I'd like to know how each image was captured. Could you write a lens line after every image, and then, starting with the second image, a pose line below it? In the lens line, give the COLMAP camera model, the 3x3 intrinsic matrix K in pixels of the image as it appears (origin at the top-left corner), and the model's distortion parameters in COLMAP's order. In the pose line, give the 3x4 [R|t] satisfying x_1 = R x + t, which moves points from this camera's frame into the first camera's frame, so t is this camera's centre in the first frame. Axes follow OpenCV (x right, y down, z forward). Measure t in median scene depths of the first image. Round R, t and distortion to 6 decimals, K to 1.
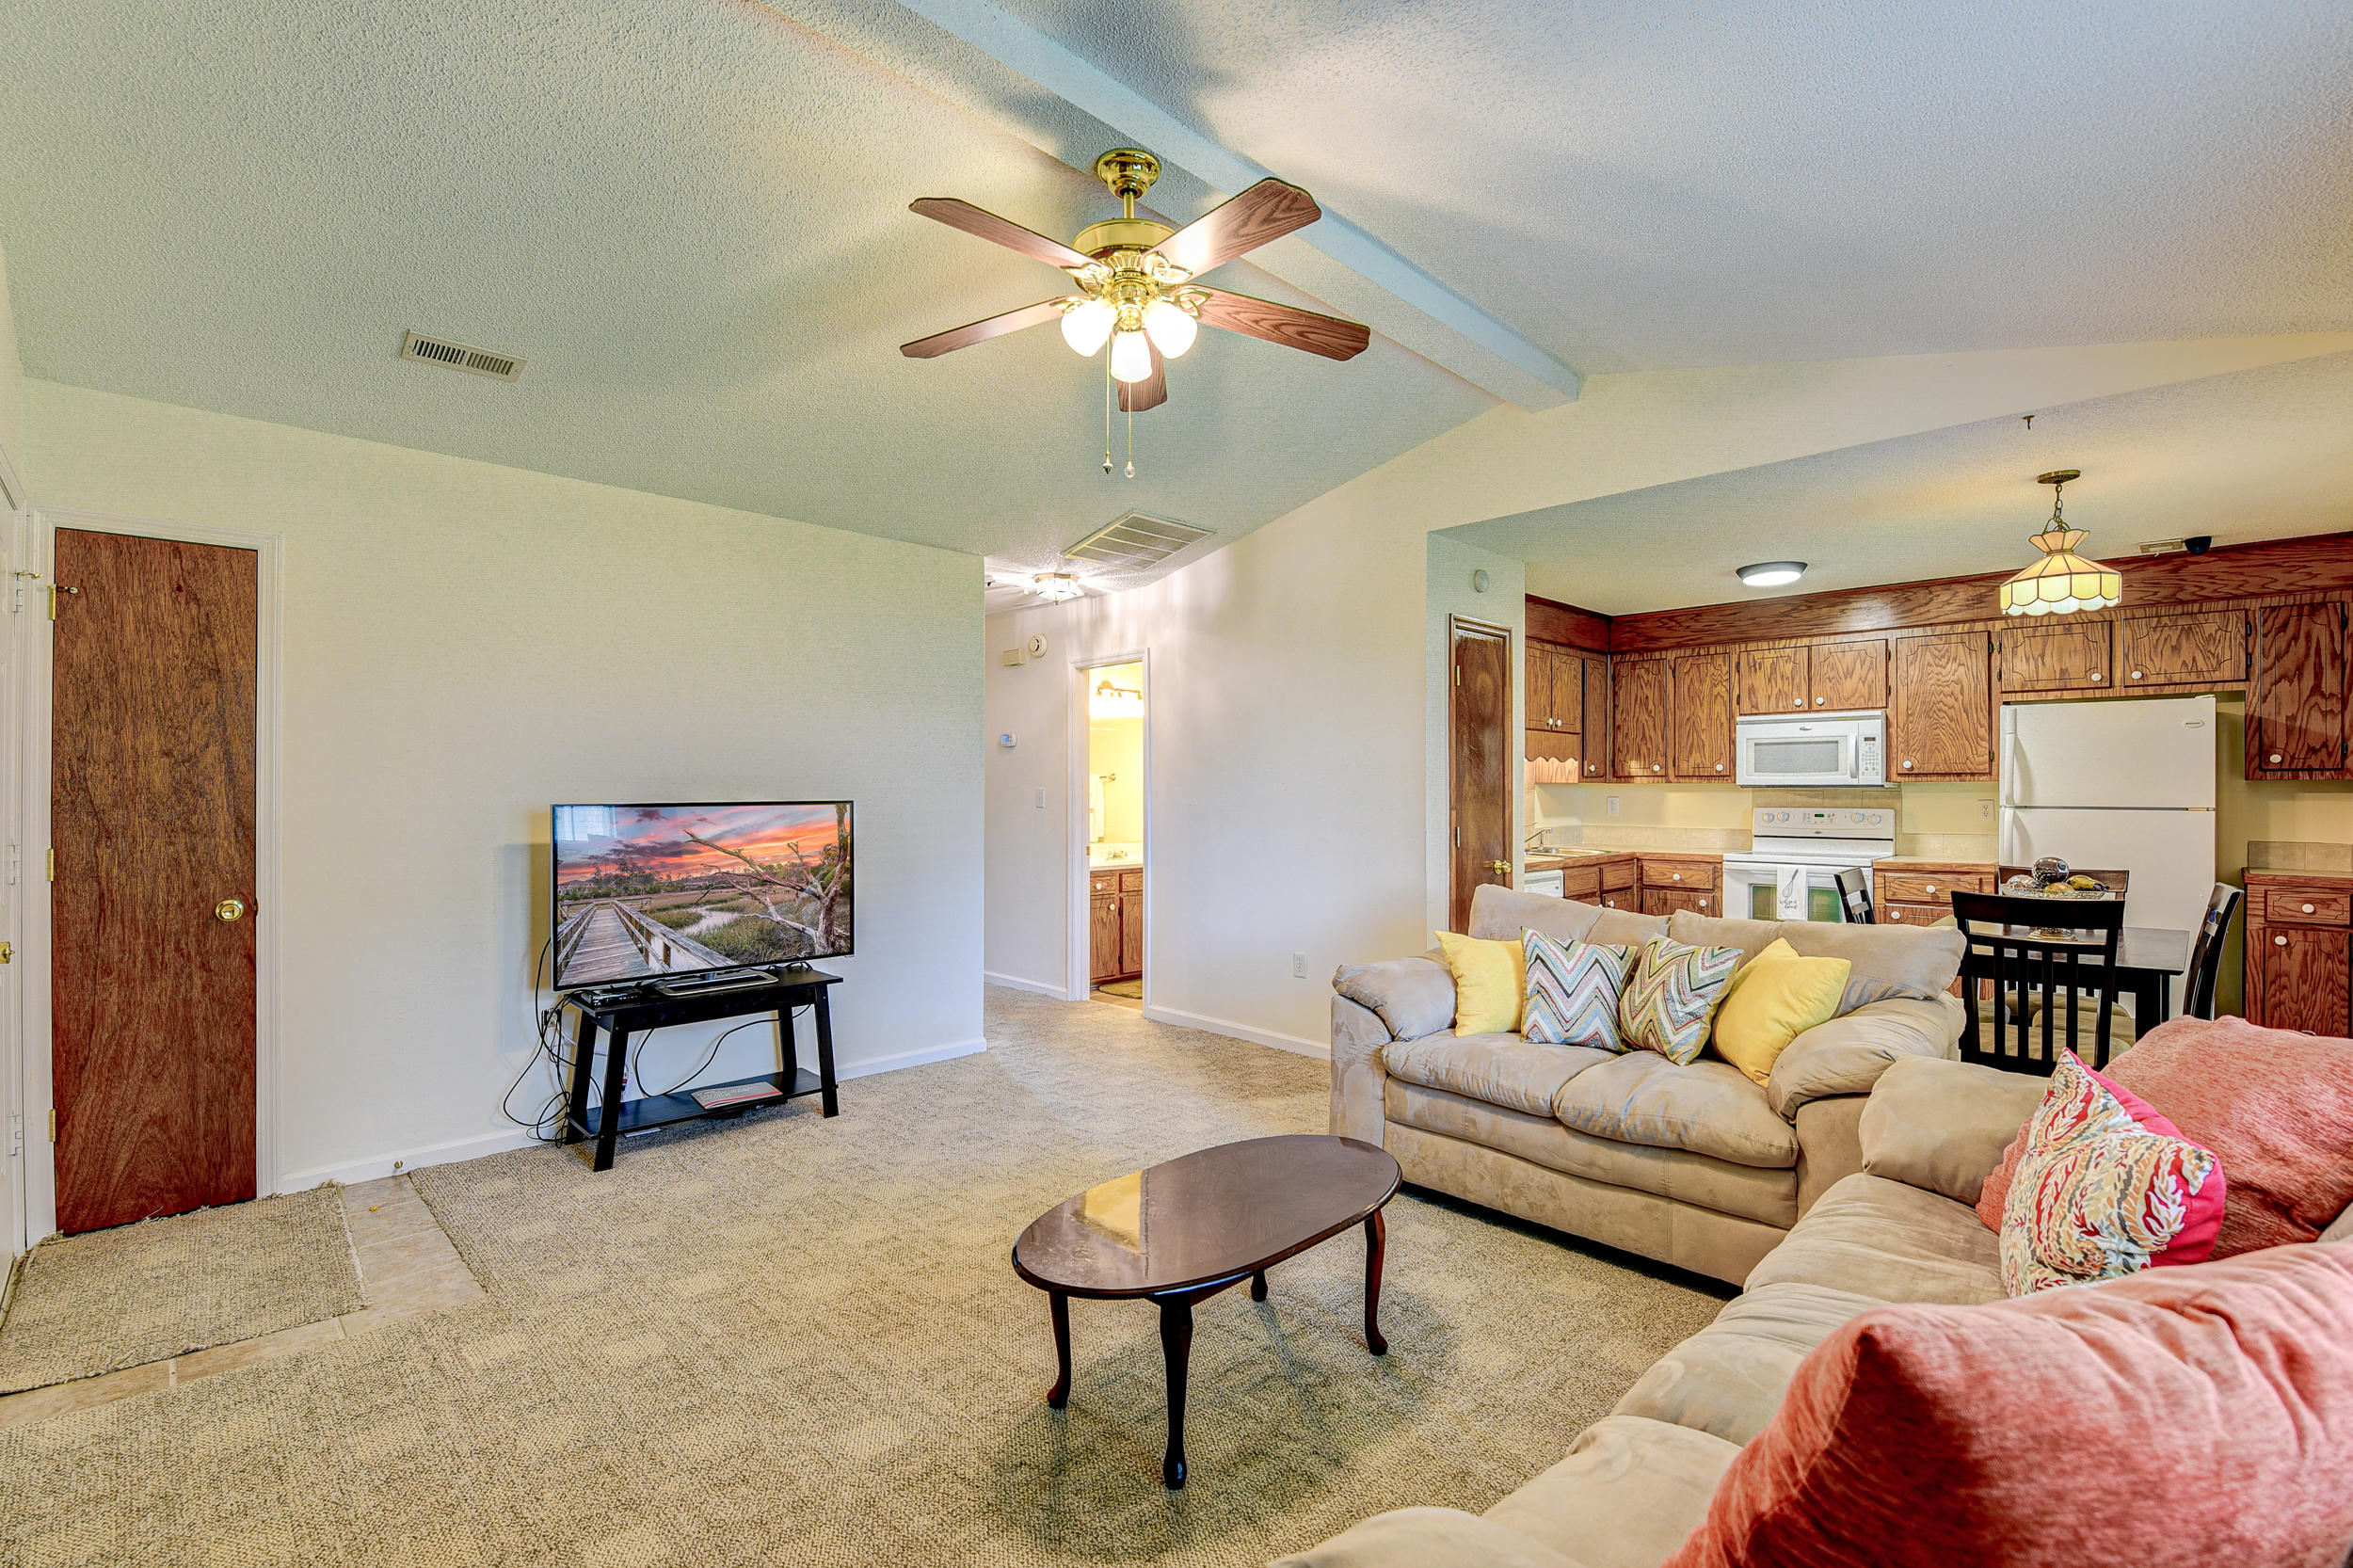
lens RADIAL K [[1048.2, 0, 1174.7], [0, 1048.2, 788.4], [0, 0, 1]] dist [-0.012440, -0.006941]
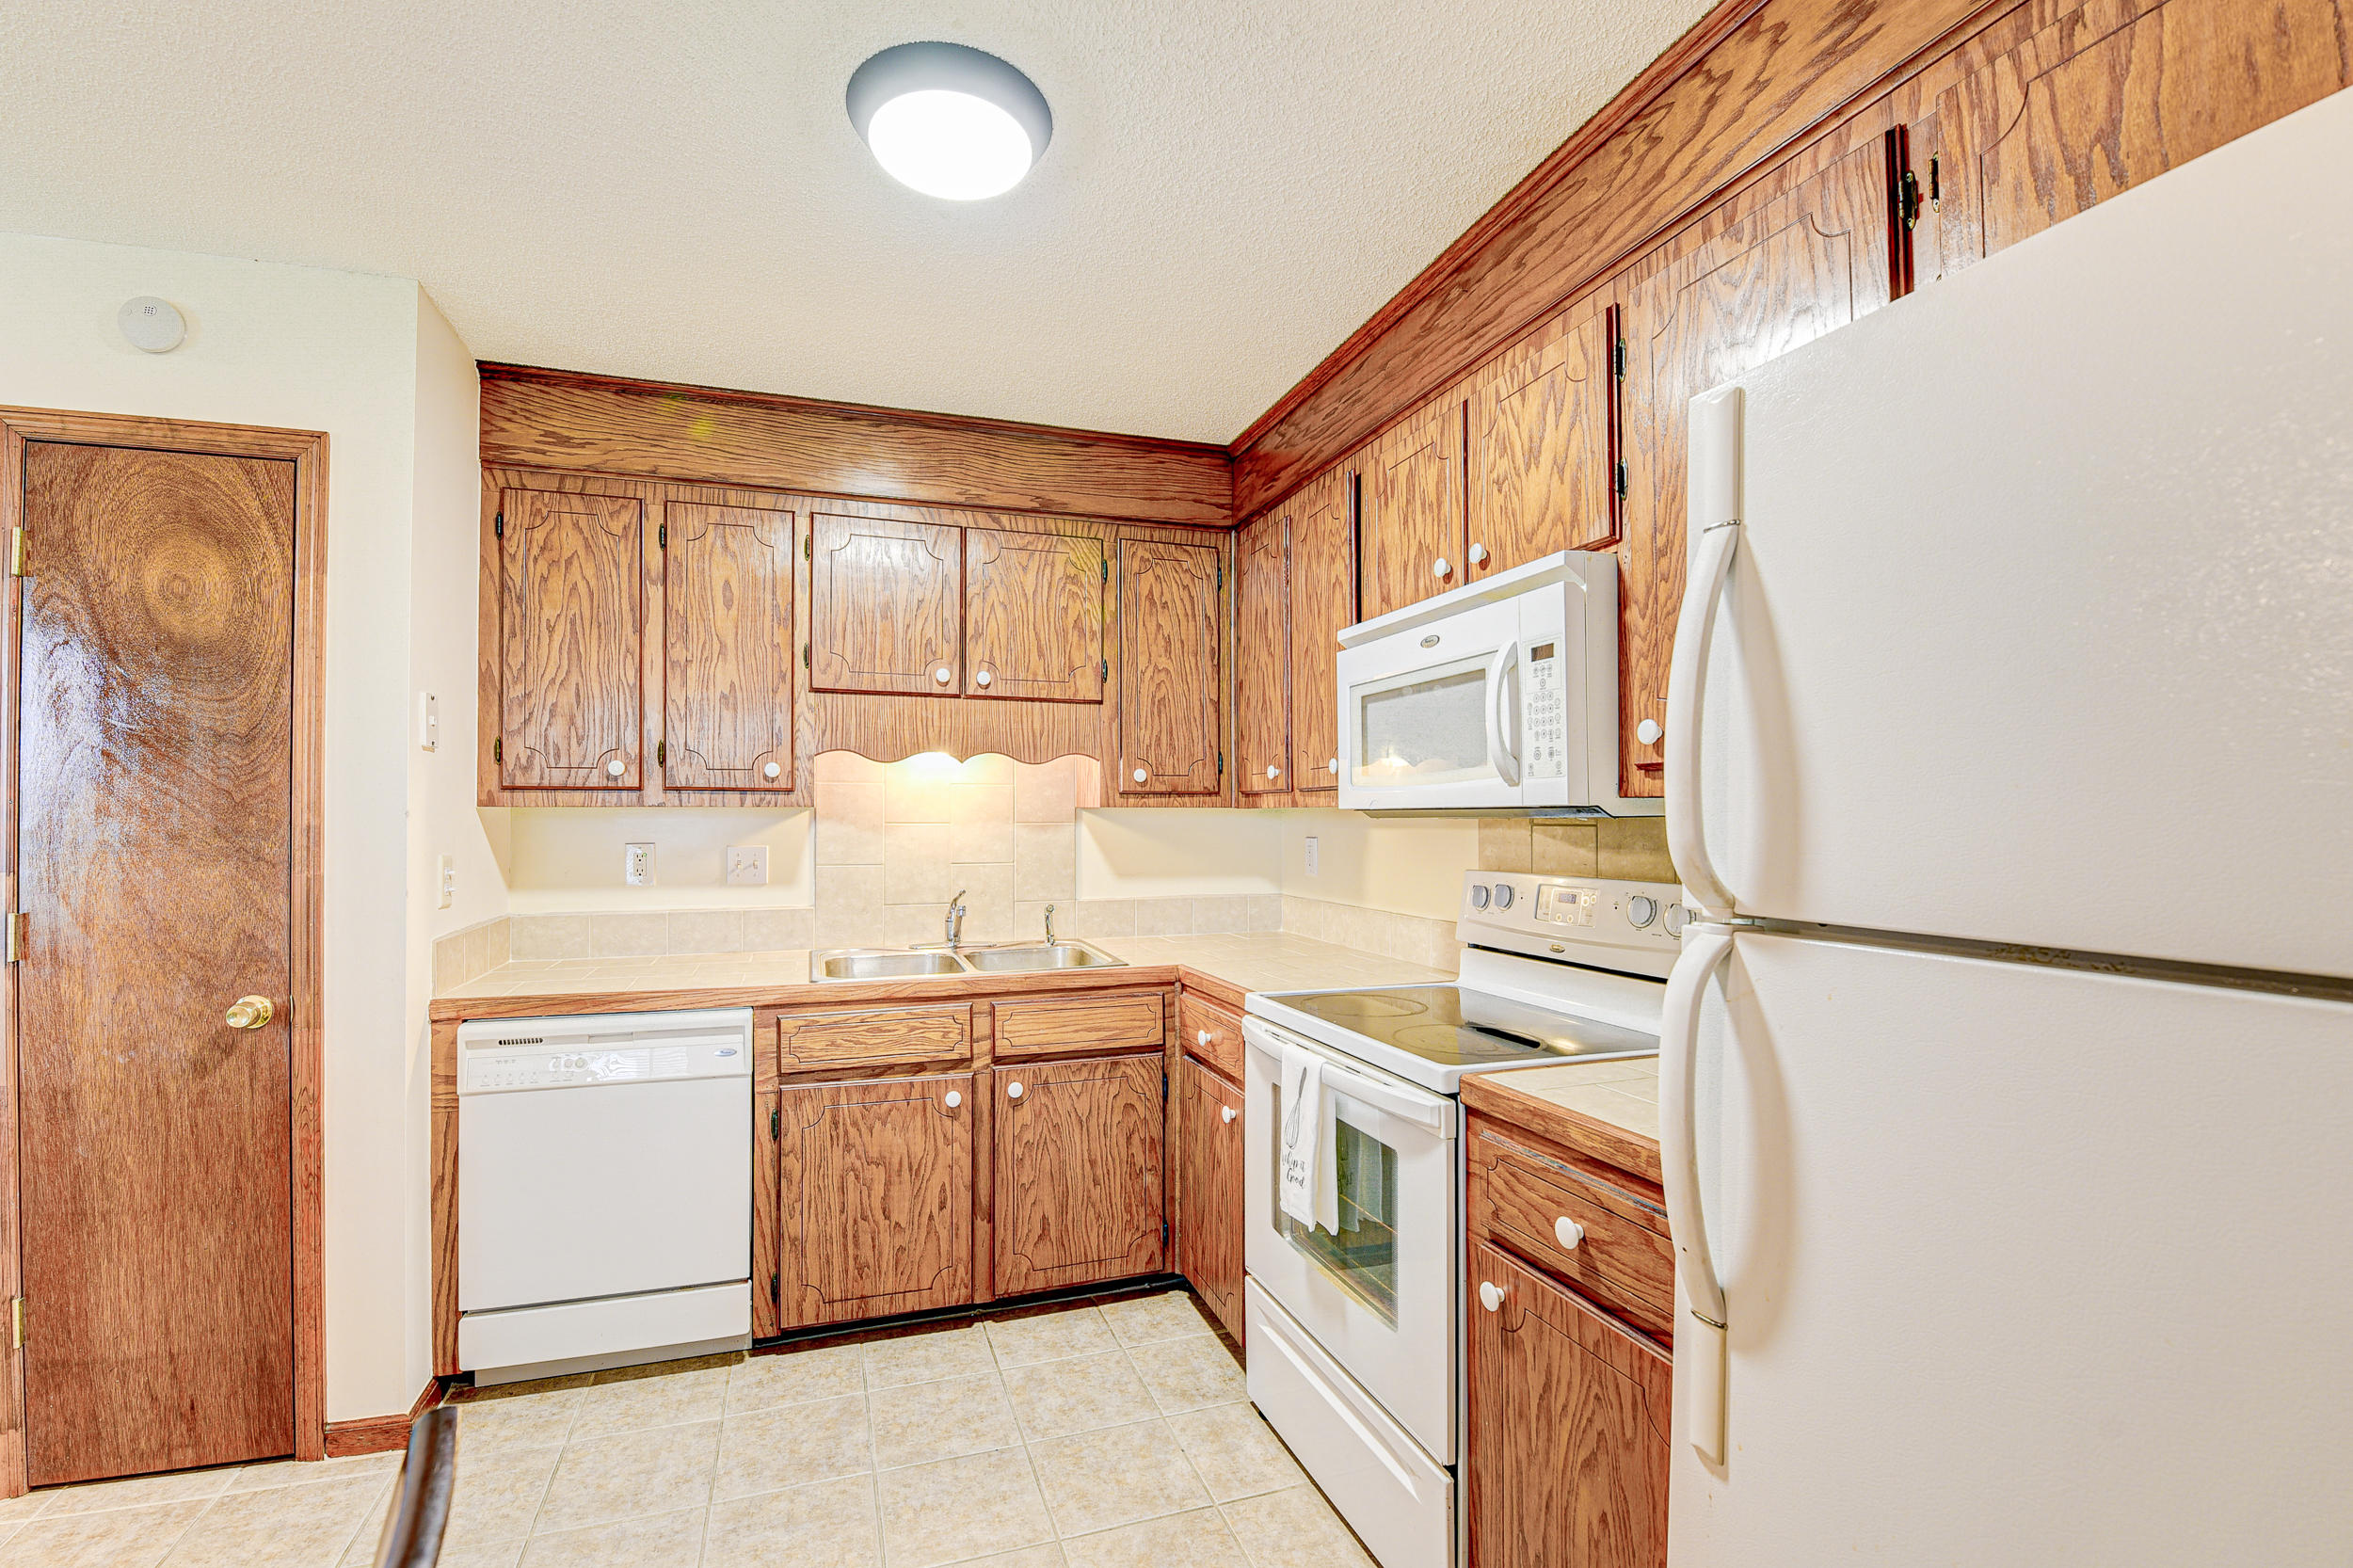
lens RADIAL K [[1022.2, 0, 1144.7], [0, 1022.2, 806.9], [0, 0, 1]] dist [-0.002860, -0.010554]
pose [[0.896668, -0.007282, -0.442644, 0.711907], [0.002323, 0.999928, -0.011745, -0.000311], [0.442698, 0.009503, 0.896621, 0.707798]]
